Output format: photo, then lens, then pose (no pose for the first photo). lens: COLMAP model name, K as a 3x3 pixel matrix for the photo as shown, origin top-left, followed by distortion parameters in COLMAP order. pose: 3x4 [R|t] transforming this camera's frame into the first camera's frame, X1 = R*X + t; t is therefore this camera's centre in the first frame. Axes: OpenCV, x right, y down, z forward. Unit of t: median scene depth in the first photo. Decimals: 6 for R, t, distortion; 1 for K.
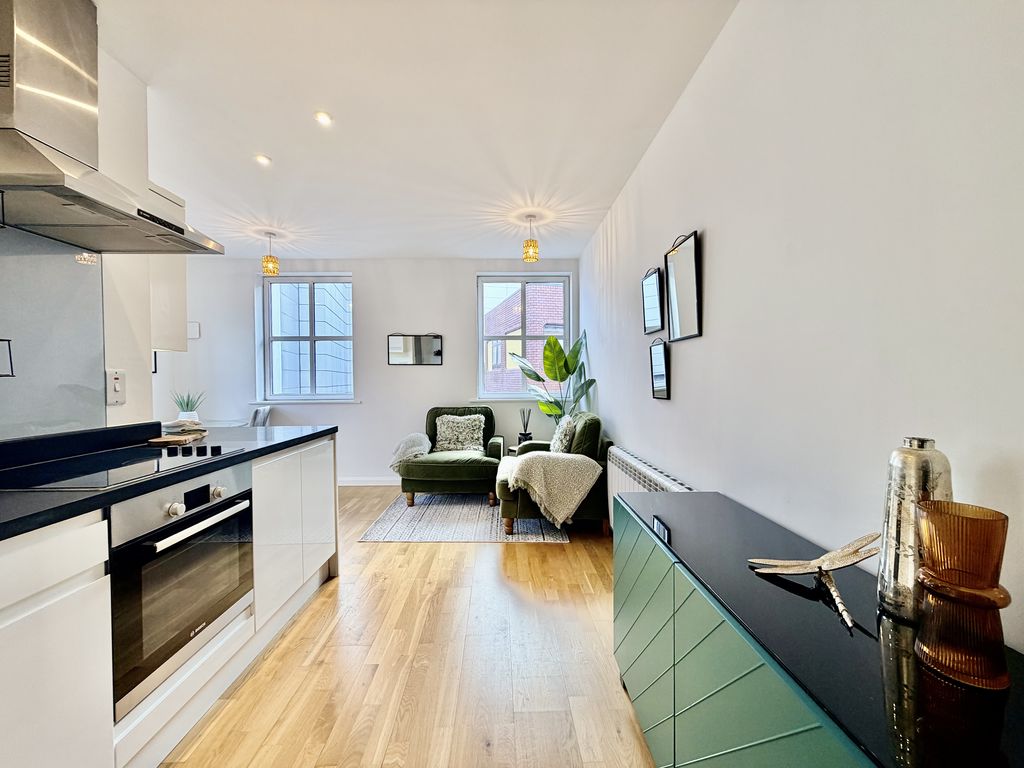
lens RADIAL K [[411.6, 0, 514.8], [0, 411.6, 384.5], [0, 0, 1]] dist [-0.001418, 0.000285]
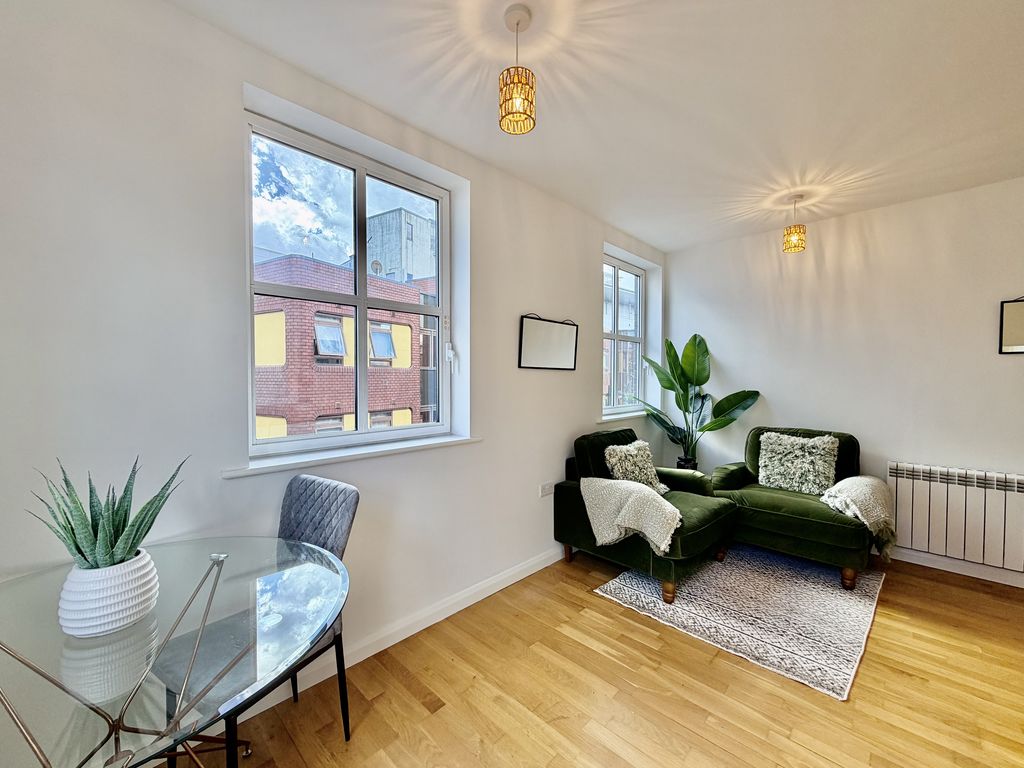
lens RADIAL K [[411.6, 0, 510.2], [0, 411.6, 385.8], [0, 0, 1]] dist [-0.001418, 0.000285]
pose [[0.712786, -0.006943, 0.701348, -0.765606], [0.002458, 0.999970, 0.007401, -0.029592], [-0.701378, -0.003552, 0.712781, 0.653766]]
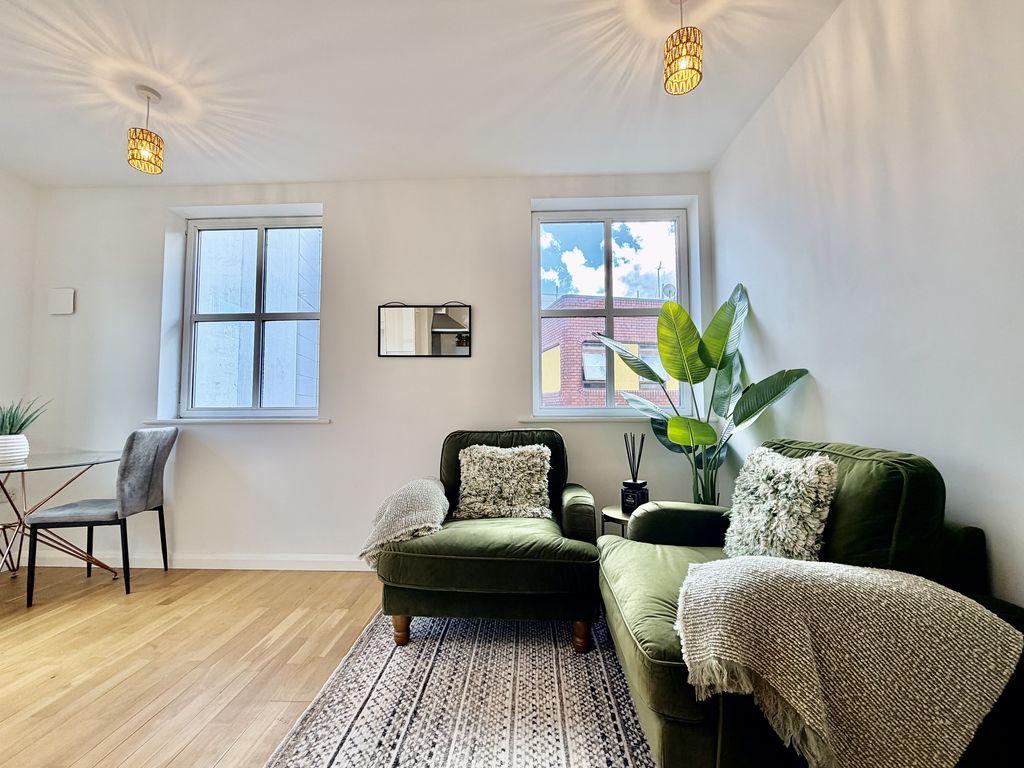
lens RADIAL K [[411.6, 0, 512.9], [0, 411.6, 385.9], [0, 0, 1]] dist [-0.001418, 0.000285]
pose [[0.998264, -0.000278, -0.058901, -0.091227], [-0.003824, 0.997573, -0.069518, 0.034929], [0.058778, 0.069622, 0.995840, 0.472609]]
